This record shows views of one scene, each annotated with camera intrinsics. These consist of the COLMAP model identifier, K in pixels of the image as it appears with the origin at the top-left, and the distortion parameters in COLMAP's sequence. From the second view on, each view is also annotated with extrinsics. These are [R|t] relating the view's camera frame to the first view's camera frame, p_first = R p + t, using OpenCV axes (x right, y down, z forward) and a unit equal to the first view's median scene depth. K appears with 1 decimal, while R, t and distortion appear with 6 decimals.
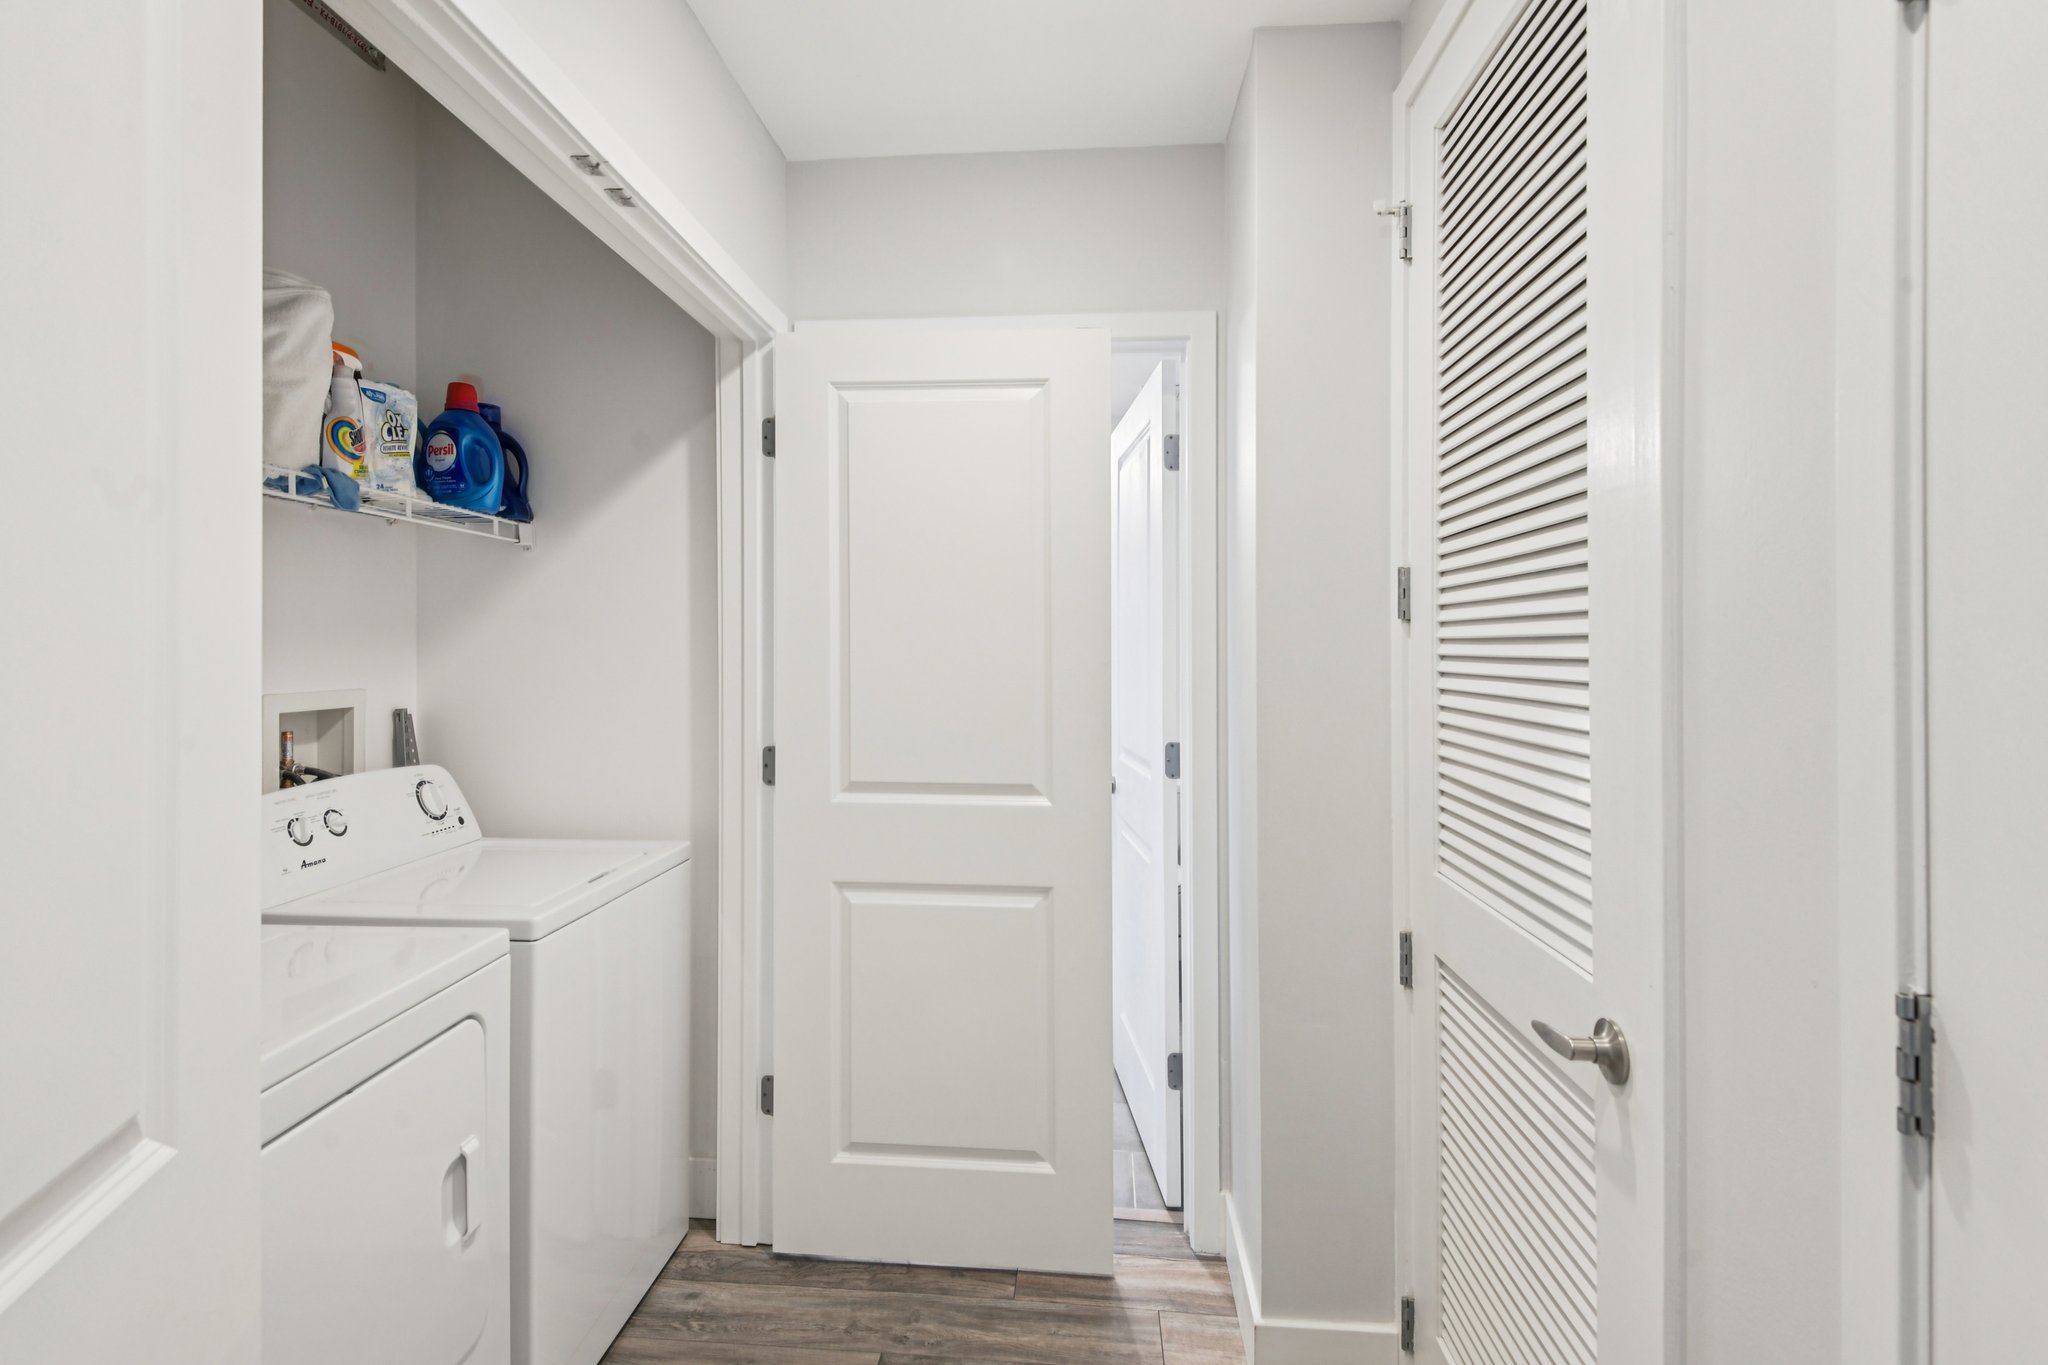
lens RADIAL K [[939.9, 0, 1038.6], [0, 939.9, 665.8], [0, 0, 1]] dist [-0.016745, -0.000496]
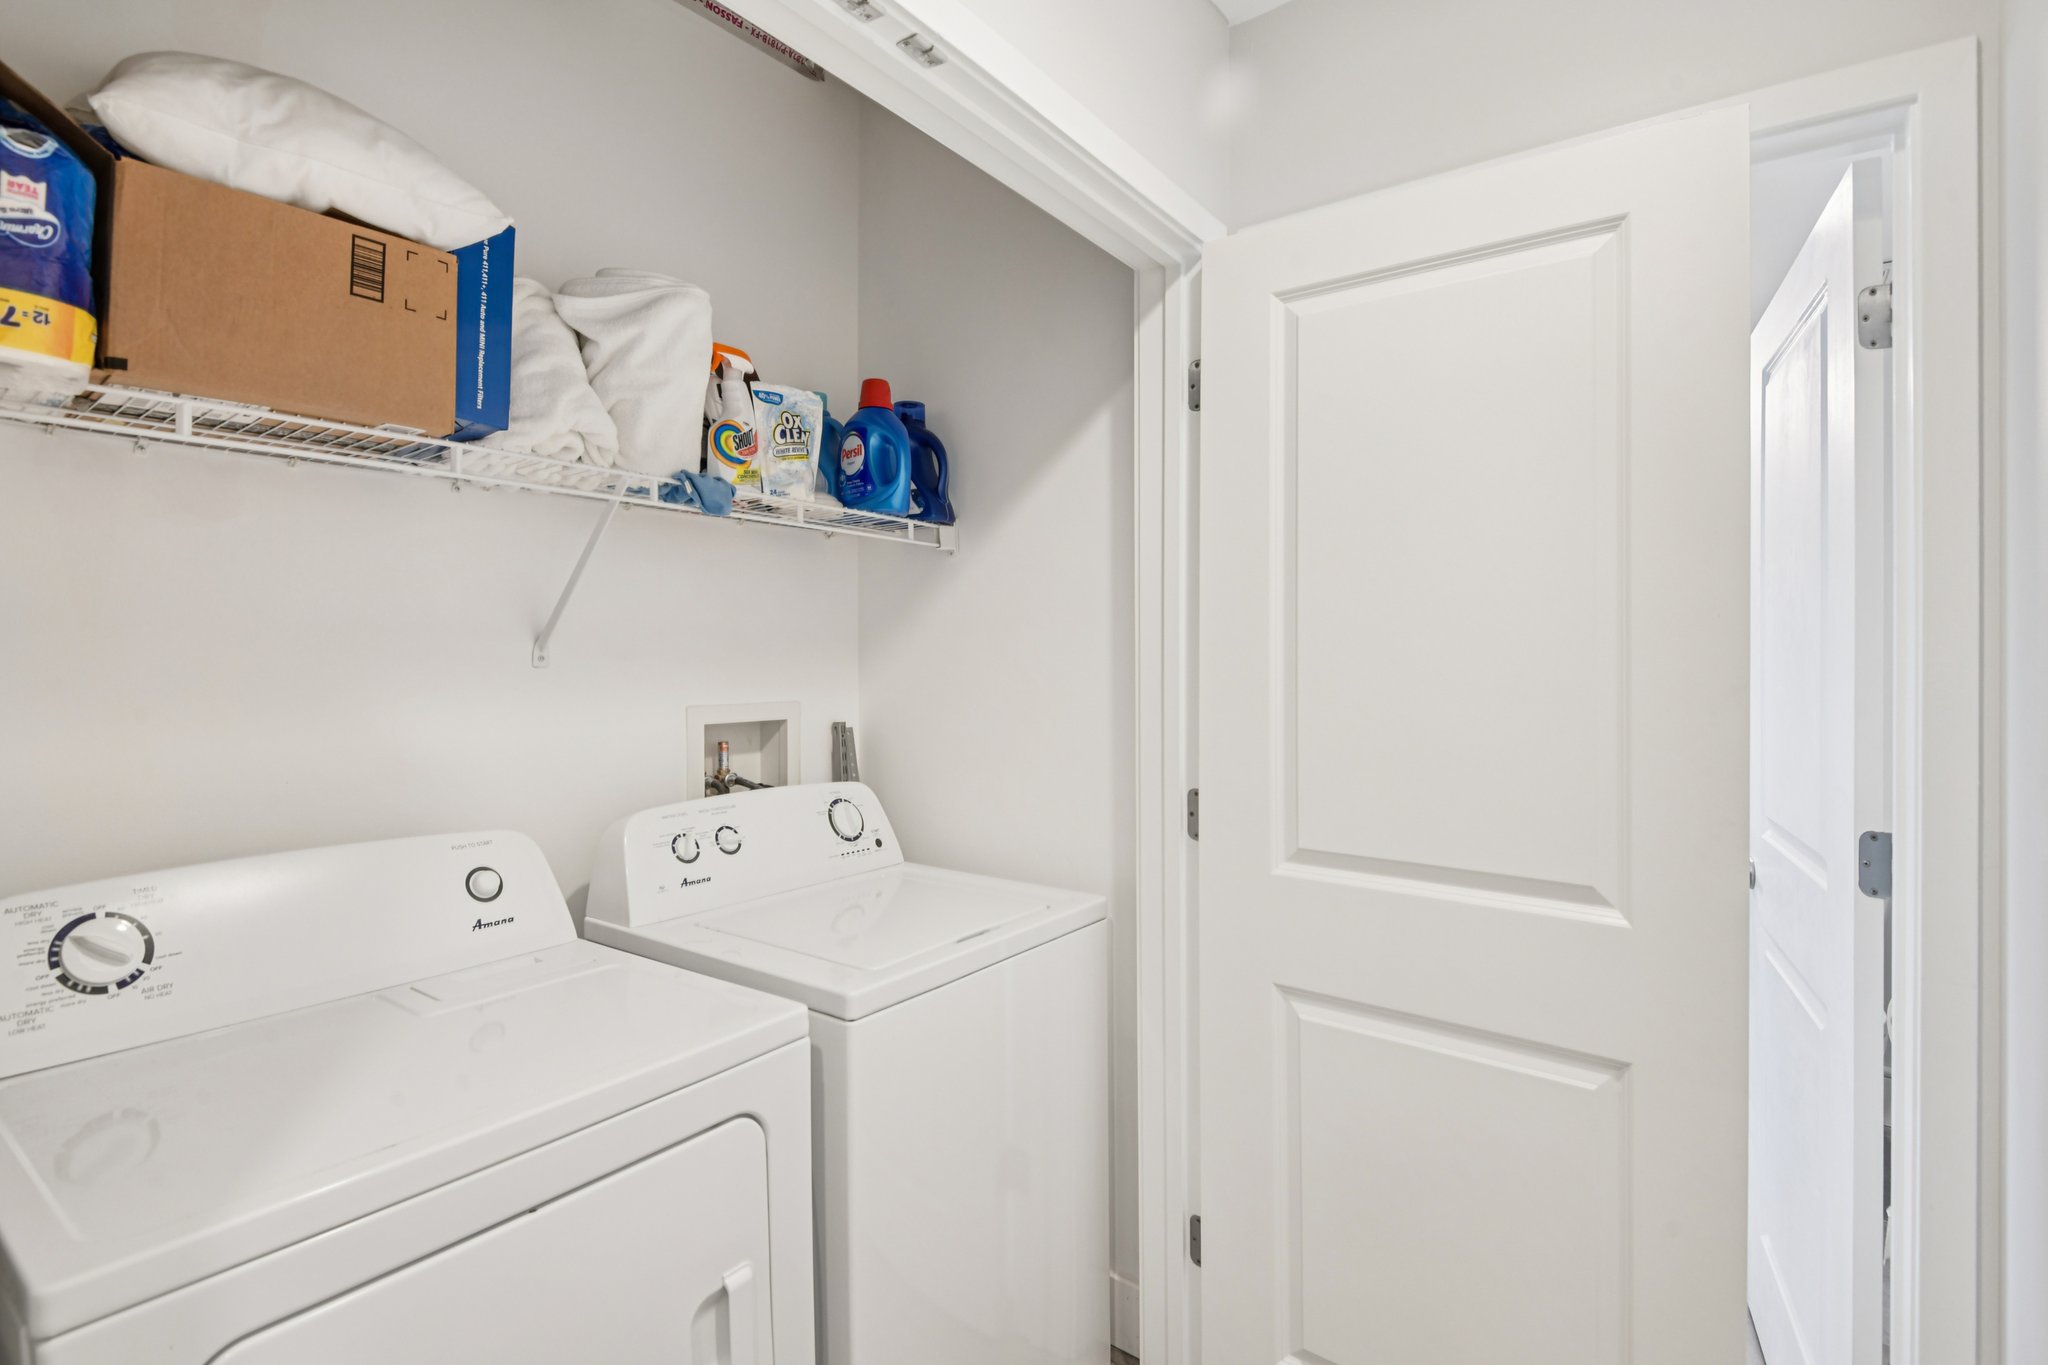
lens RADIAL K [[839.2, 0, 1023.0], [0, 839.2, 672.0], [0, 0, 1]] dist [0.000403, 0.000129]
pose [[0.792084, 0.005092, -0.610391, 0.021713], [-0.008350, 0.999962, -0.002494, -0.006924], [0.610355, 0.007072, 0.792096, 0.434736]]
